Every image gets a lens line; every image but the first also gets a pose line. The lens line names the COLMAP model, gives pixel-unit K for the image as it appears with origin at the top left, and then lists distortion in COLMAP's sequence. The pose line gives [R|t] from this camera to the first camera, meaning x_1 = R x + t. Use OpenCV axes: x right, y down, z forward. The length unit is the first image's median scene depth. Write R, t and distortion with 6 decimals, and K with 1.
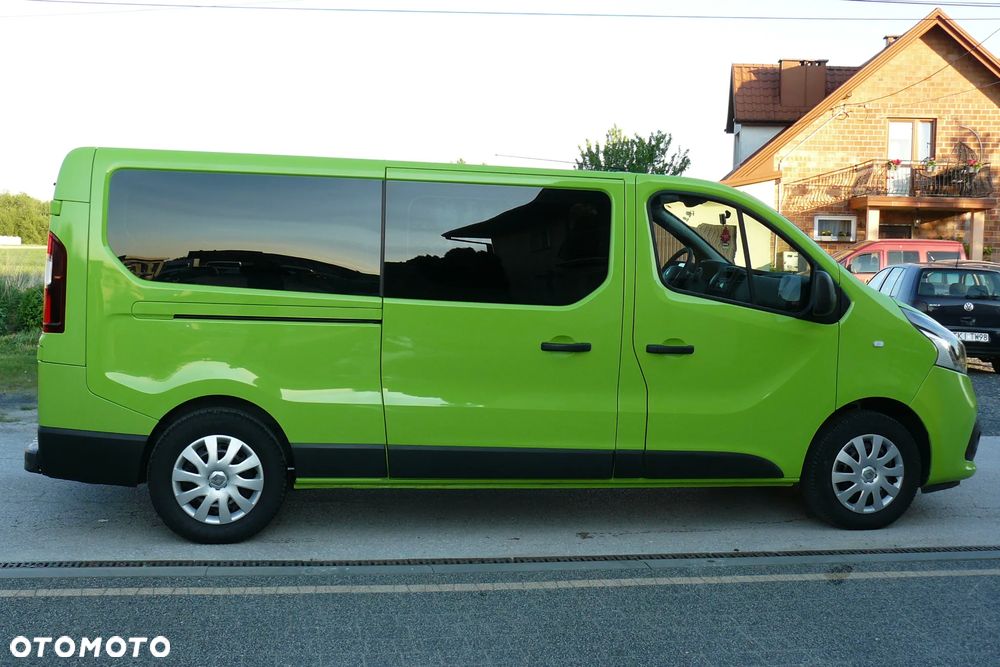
lens RADIAL K [[1314.0, 0, 500.0], [0, 1314.0, 333.5], [0, 0, 1]] dist [-0.084629, 0.116797]
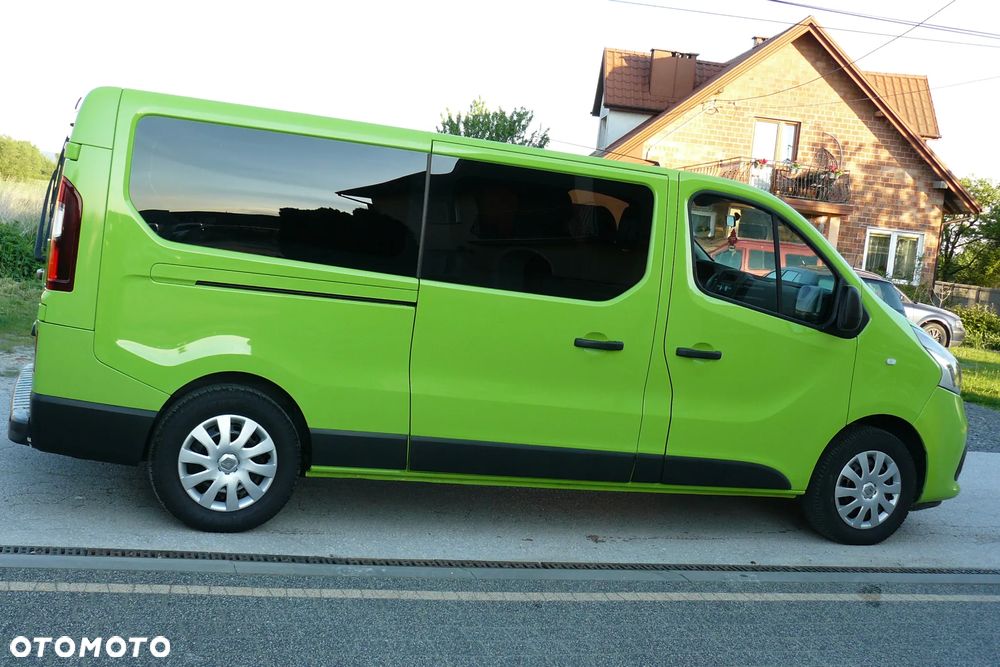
lens RADIAL K [[1308.8, 0, 515.3], [0, 1308.8, 333.0], [0, 0, 1]] dist [-0.069856, 0.015895]
pose [[0.984476, 0.072319, 0.159928, -0.153487], [-0.076509, 0.996864, 0.020193, -0.011896], [-0.157967, -0.032115, 0.986922, 0.061881]]
